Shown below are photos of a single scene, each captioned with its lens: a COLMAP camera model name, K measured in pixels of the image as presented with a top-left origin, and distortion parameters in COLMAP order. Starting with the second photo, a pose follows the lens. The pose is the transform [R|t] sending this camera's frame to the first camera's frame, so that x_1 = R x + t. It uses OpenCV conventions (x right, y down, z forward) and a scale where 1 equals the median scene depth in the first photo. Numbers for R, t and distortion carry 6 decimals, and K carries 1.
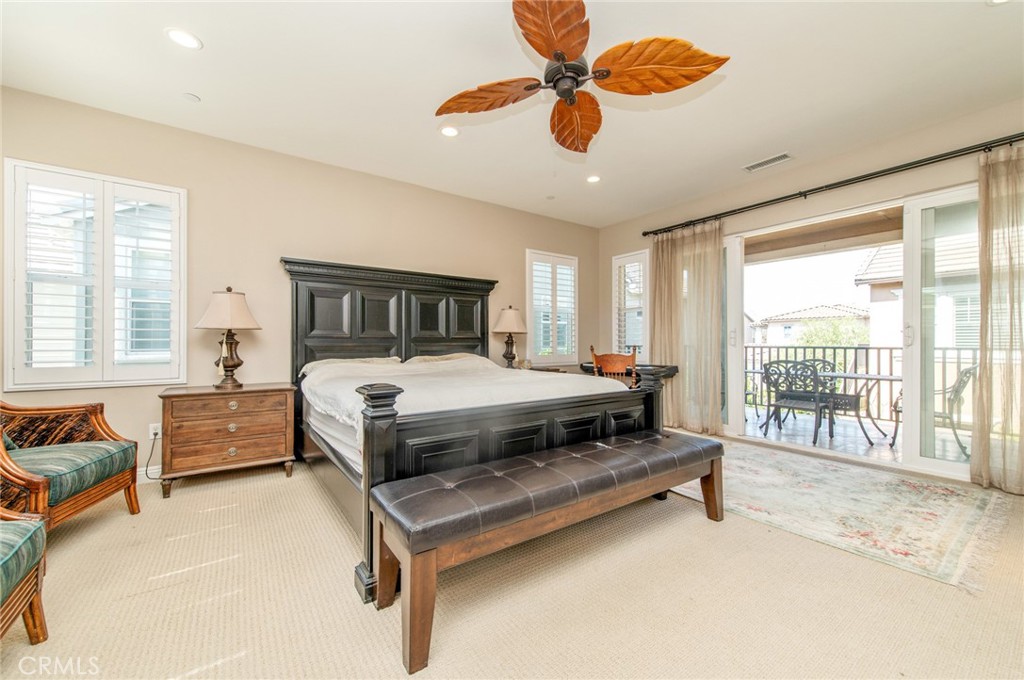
lens RADIAL K [[400.9, 0, 512.4], [0, 400.9, 337.7], [0, 0, 1]] dist [0.011067, -0.000422]
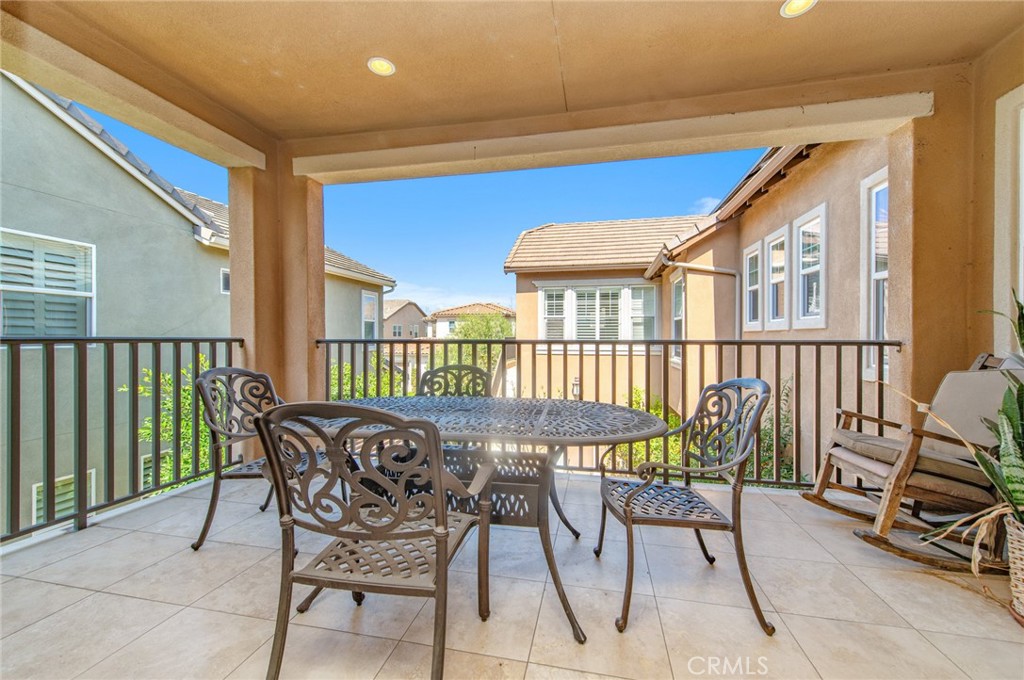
lens RADIAL K [[400.9, 0, 512.4], [0, 400.9, 337.7], [0, 0, 1]] dist [0.011067, -0.000422]
pose [[0.737504, -0.003340, 0.675335, 0.458676], [-0.005880, 0.999918, 0.011367, 0.011151], [-0.675317, -0.012355, 0.737424, 0.584617]]
